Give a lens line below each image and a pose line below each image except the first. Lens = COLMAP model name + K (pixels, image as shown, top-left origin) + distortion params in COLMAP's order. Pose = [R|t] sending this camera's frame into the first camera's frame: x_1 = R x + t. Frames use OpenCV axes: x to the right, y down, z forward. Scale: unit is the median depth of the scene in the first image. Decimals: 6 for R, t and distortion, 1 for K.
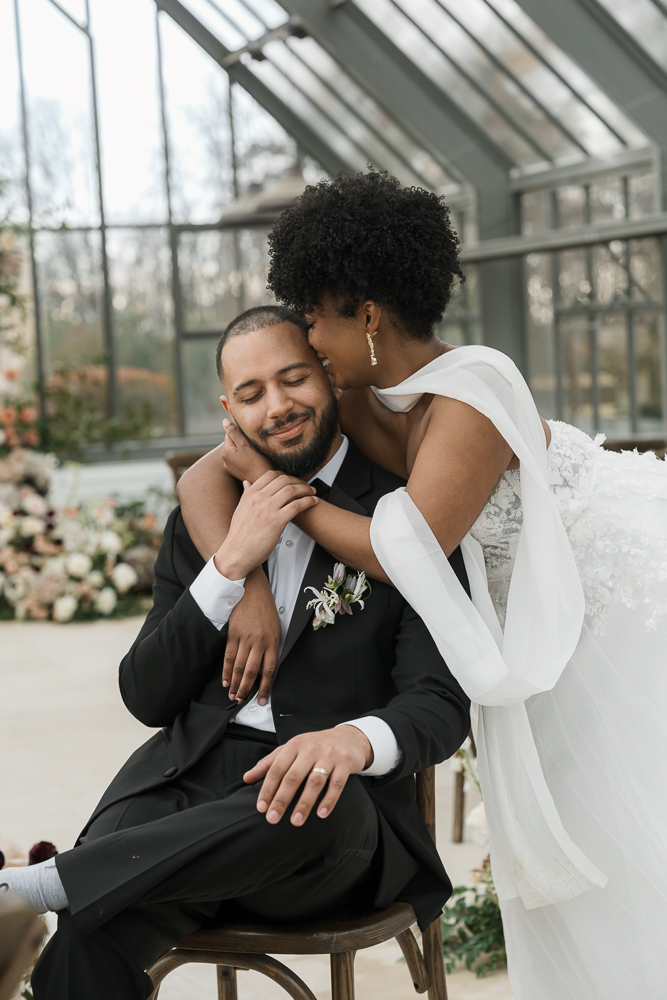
lens RADIAL K [[1896.8, 0, 334.4], [0, 1896.8, 499.8], [0, 0, 1]] dist [-0.014394, 0.000000]
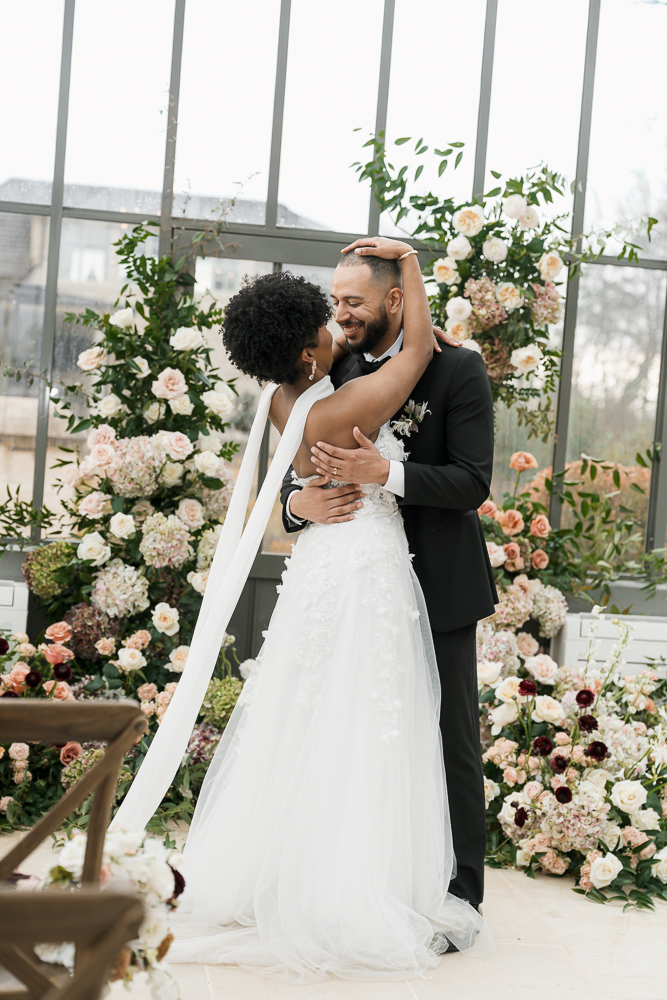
lens RADIAL K [[1645.9, 0, 333.8], [0, 1645.9, 502.0], [0, 0, 1]] dist [-0.019945, 0.000000]
pose [[0.976424, 0.136321, -0.167372, -0.146158], [-0.140779, 0.989927, -0.015009, -0.036350], [0.163640, 0.038218, 0.985780, 0.442878]]
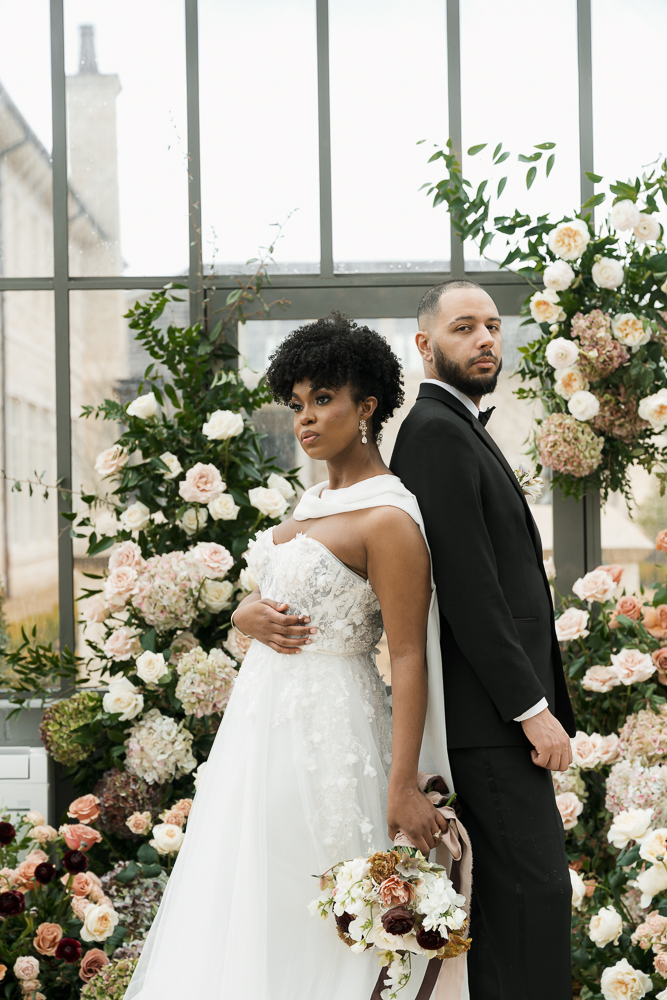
lens RADIAL K [[1896.8, 0, 333.2], [0, 1896.8, 495.8], [0, 0, 1]] dist [-0.014394, 0.000000]
pose [[0.951465, 0.039366, -0.305230, -0.102923], [-0.059914, 0.996503, -0.058245, -0.047349], [0.301870, 0.073705, 0.950496, 0.521026]]
